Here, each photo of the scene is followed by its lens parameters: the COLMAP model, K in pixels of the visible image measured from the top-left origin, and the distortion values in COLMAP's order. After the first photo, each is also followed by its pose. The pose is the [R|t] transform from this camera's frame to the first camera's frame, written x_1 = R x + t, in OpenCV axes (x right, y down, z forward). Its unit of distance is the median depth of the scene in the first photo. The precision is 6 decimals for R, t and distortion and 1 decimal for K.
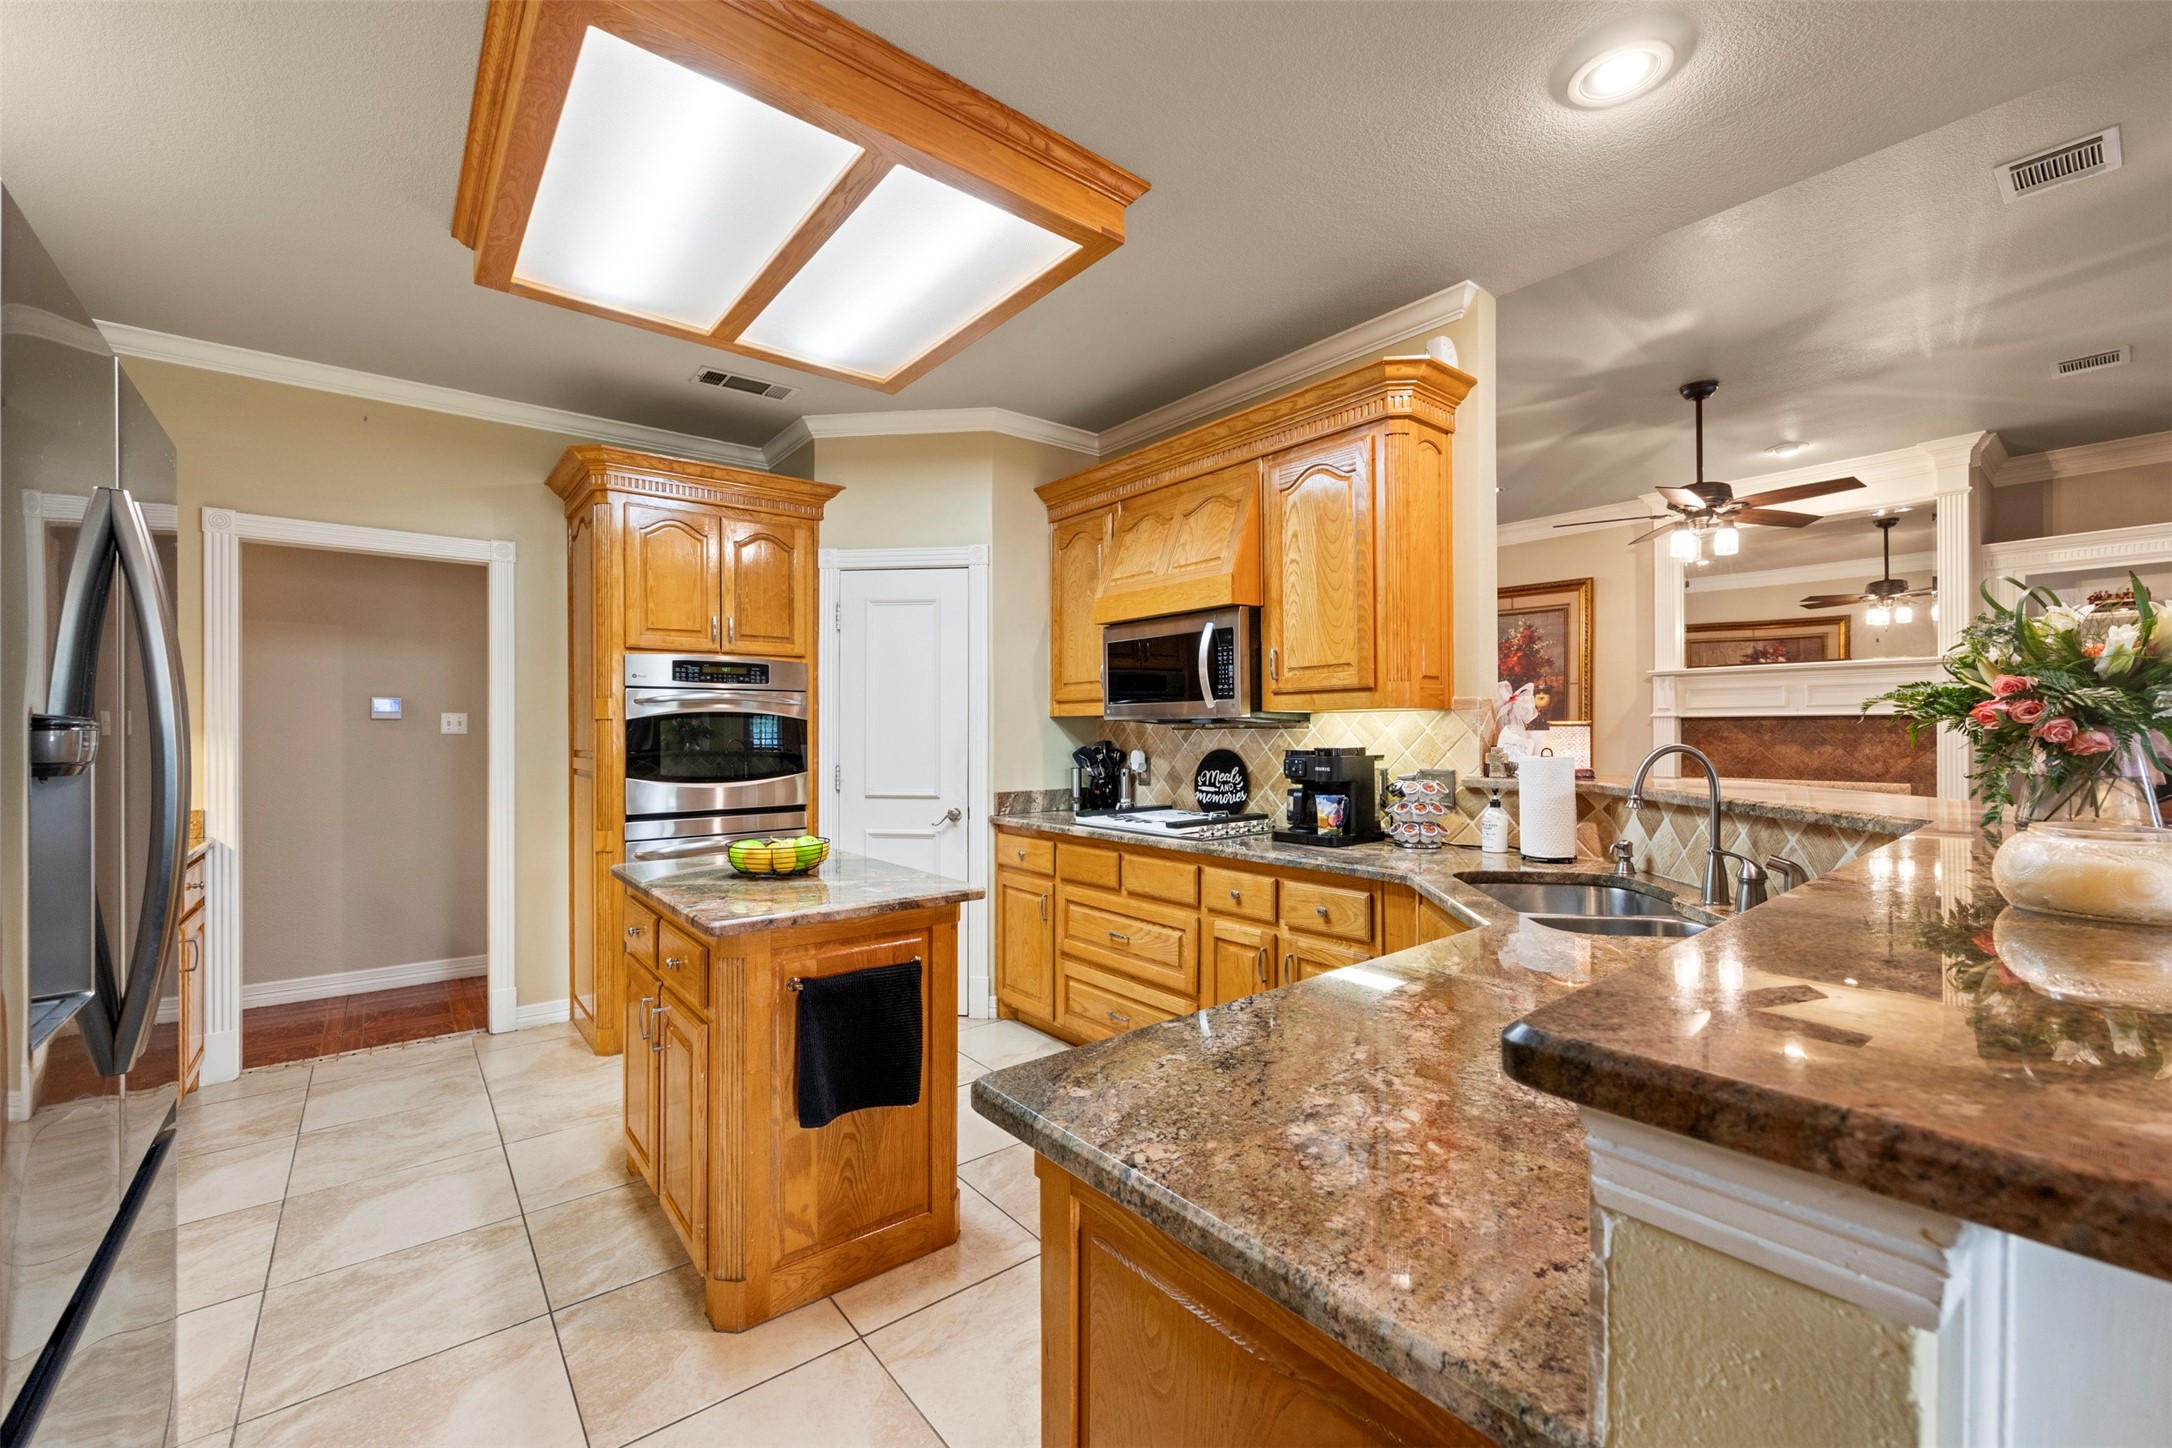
lens RADIAL K [[882.3, 0, 1079.1], [0, 882.3, 729.3], [0, 0, 1]] dist [-0.003187, 0.000813]
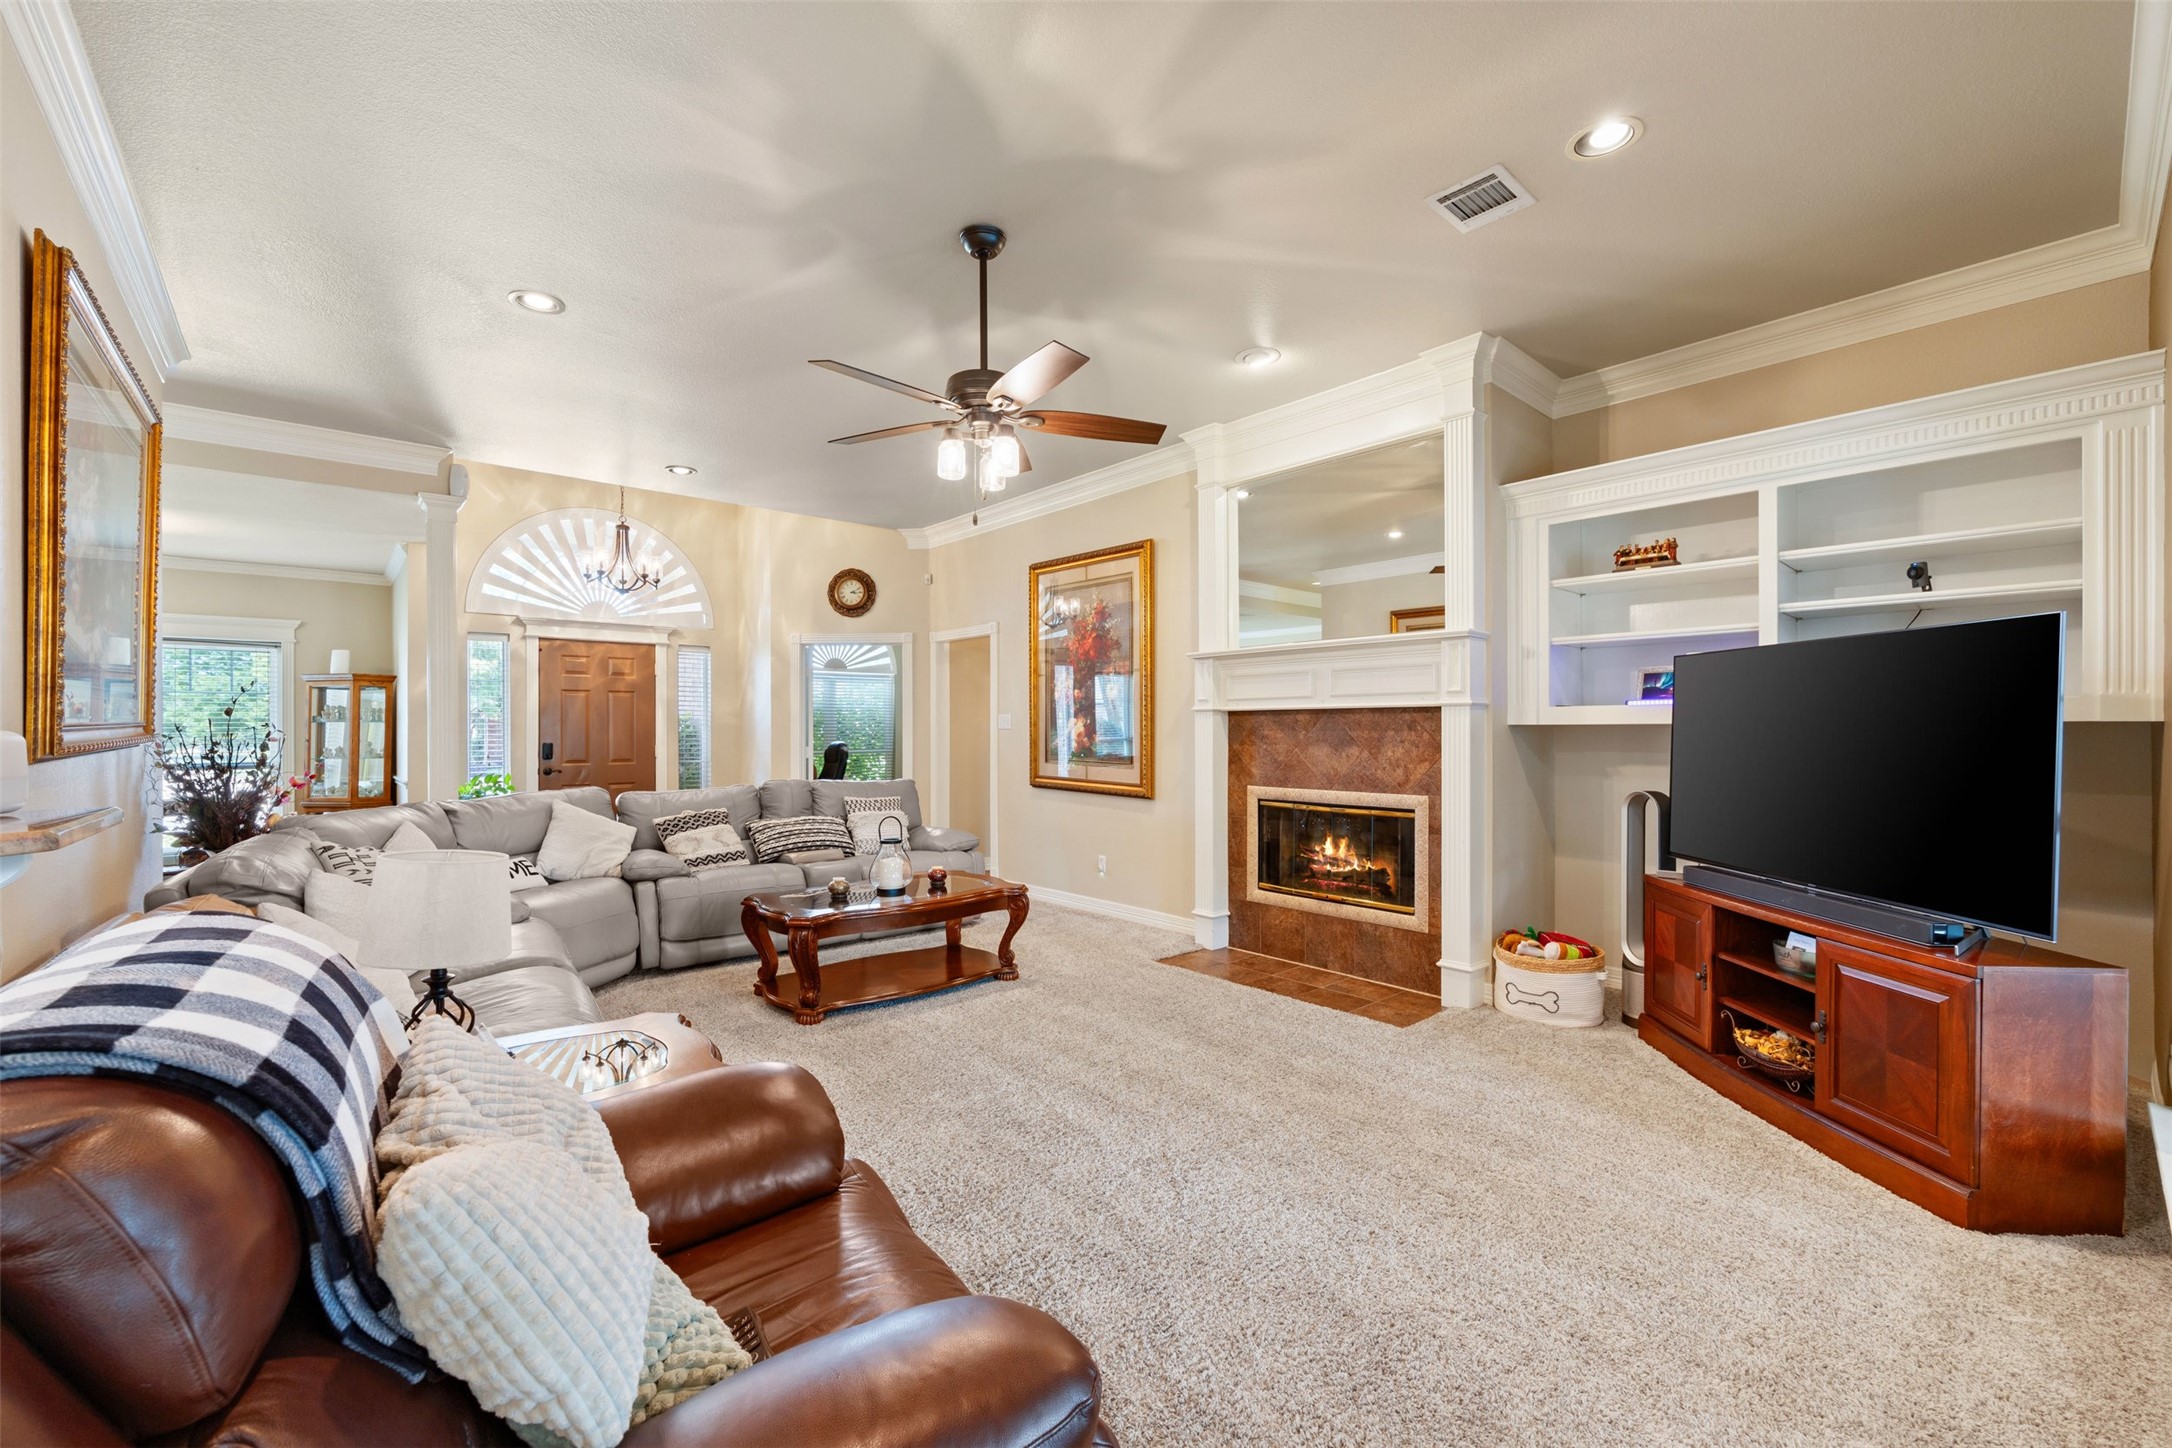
lens RADIAL K [[882.3, 0, 1079.1], [0, 882.3, 729.3], [0, 0, 1]] dist [-0.003187, 0.000813]
pose [[0.999298, -0.000246, 0.037470, 0.657709], [0.000171, 0.999998, 0.002023, 0.001691], [-0.037470, -0.002015, 0.999296, 0.254431]]
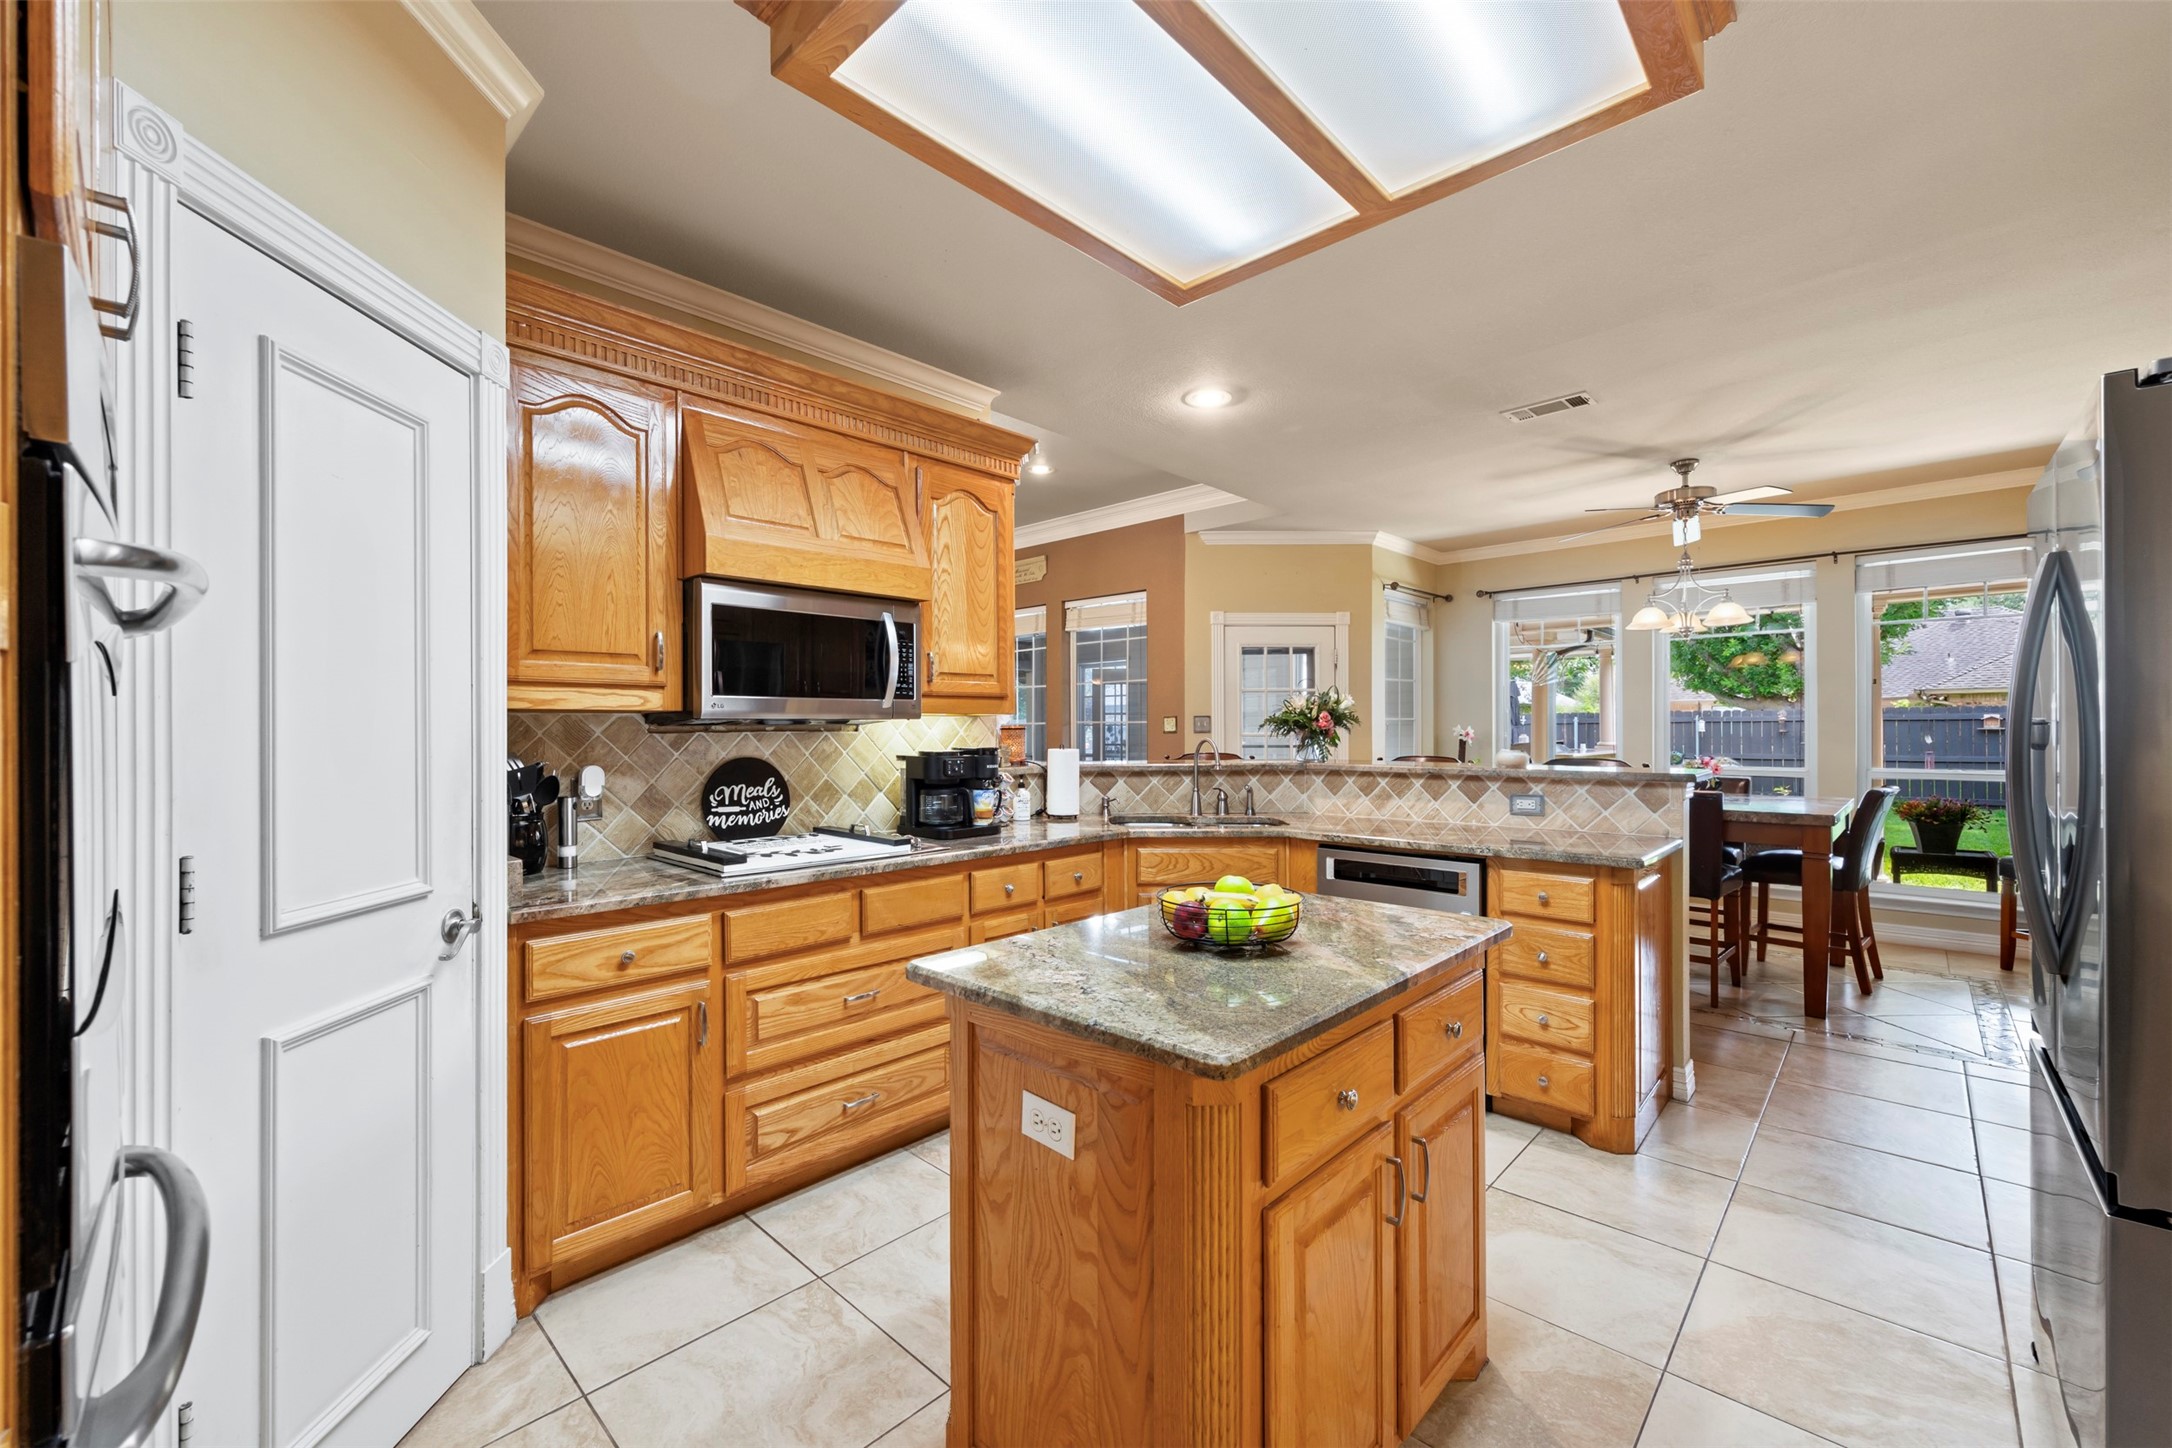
lens RADIAL K [[882.3, 0, 1079.1], [0, 882.3, 729.3], [0, 0, 1]] dist [-0.003187, 0.000813]
pose [[-0.131639, -0.000227, 0.991298, -0.489330], [0.003184, 0.999995, 0.000652, -0.001883], [-0.991293, 0.003242, -0.131638, 0.587976]]
